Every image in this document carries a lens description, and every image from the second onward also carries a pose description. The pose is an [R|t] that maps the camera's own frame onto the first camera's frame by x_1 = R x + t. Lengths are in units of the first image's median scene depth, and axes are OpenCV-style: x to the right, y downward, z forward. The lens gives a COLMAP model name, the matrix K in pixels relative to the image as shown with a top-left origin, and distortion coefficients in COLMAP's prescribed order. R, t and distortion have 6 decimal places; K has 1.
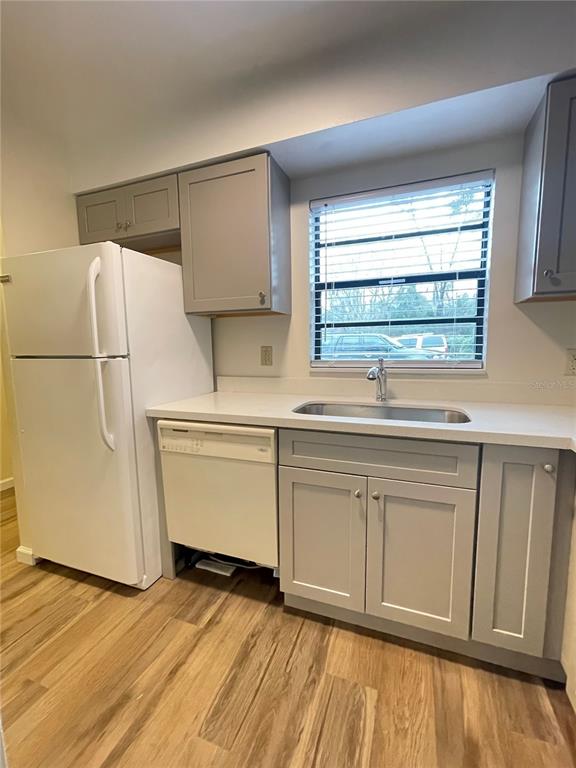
lens RADIAL K [[335.6, 0, 288.0], [0, 335.6, 384.0], [0, 0, 1]] dist [-0.012310, 0.006579]
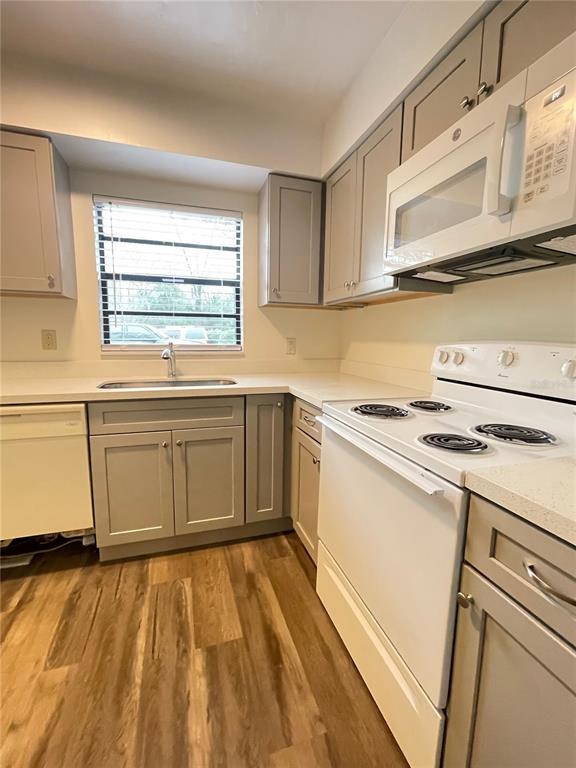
lens RADIAL K [[335.6, 0, 288.0], [0, 335.6, 384.0], [0, 0, 1]] dist [-0.012310, 0.006579]
pose [[0.777965, -0.061272, 0.625312, -0.179639], [0.046797, 0.998120, 0.039581, 0.051190], [-0.626562, -0.001530, 0.779370, -0.258879]]
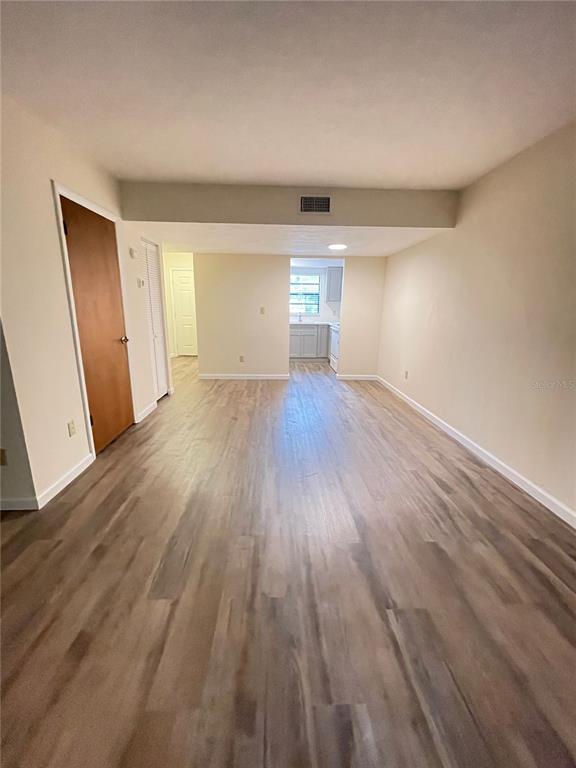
lens RADIAL K [[313.0, 0, 288.0], [0, 313.0, 384.0], [0, 0, 1]] dist [0.000254, 0.000028]
pose [[0.920756, -0.068676, 0.384047, -1.673626], [0.025694, 0.992922, 0.115955, 0.427789], [-0.389292, -0.096898, 0.916003, -3.142436]]
